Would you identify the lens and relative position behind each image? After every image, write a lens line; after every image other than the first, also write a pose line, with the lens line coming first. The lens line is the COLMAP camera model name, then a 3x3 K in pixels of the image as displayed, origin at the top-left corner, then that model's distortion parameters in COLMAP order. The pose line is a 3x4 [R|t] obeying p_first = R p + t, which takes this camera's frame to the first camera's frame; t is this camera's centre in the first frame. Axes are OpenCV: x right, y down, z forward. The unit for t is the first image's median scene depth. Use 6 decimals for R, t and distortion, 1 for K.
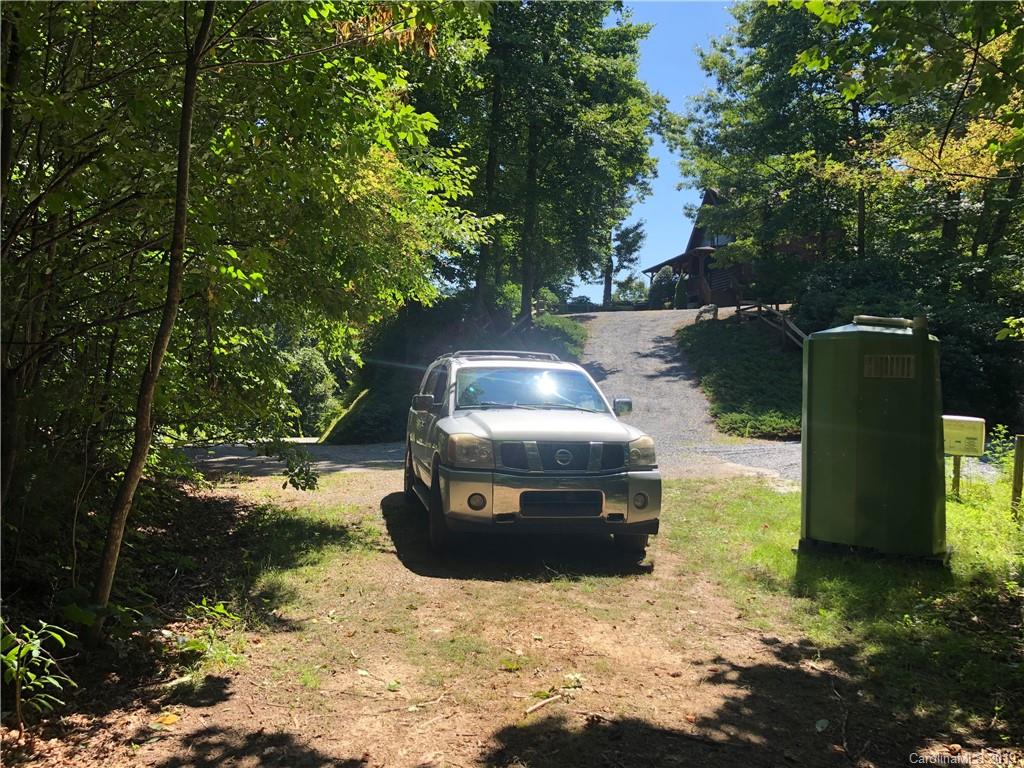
lens RADIAL K [[840.7, 0, 513.5], [0, 840.7, 382.9], [0, 0, 1]] dist [0.010934, -0.002227]
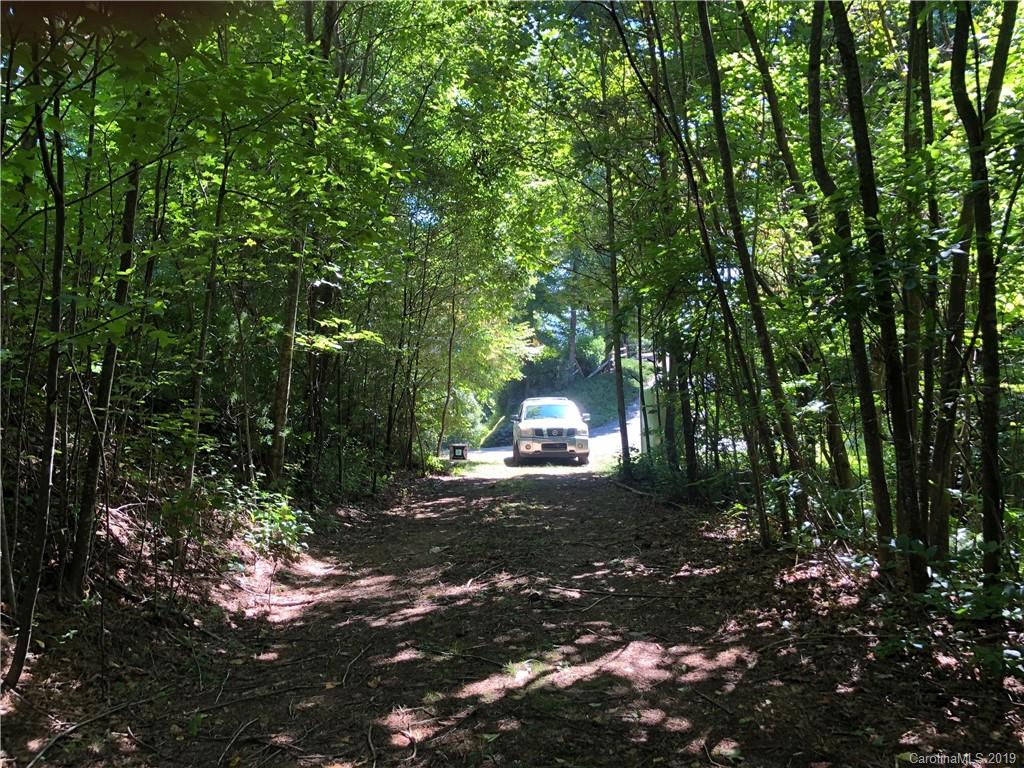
lens RADIAL K [[840.7, 0, 511.7], [0, 840.7, 383.8], [0, 0, 1]] dist [0.010934, -0.002227]
pose [[0.984327, -0.045066, -0.170496, 0.330878], [0.040039, 0.998659, -0.032810, 0.000424], [0.171746, 0.025470, 0.984812, -1.598142]]
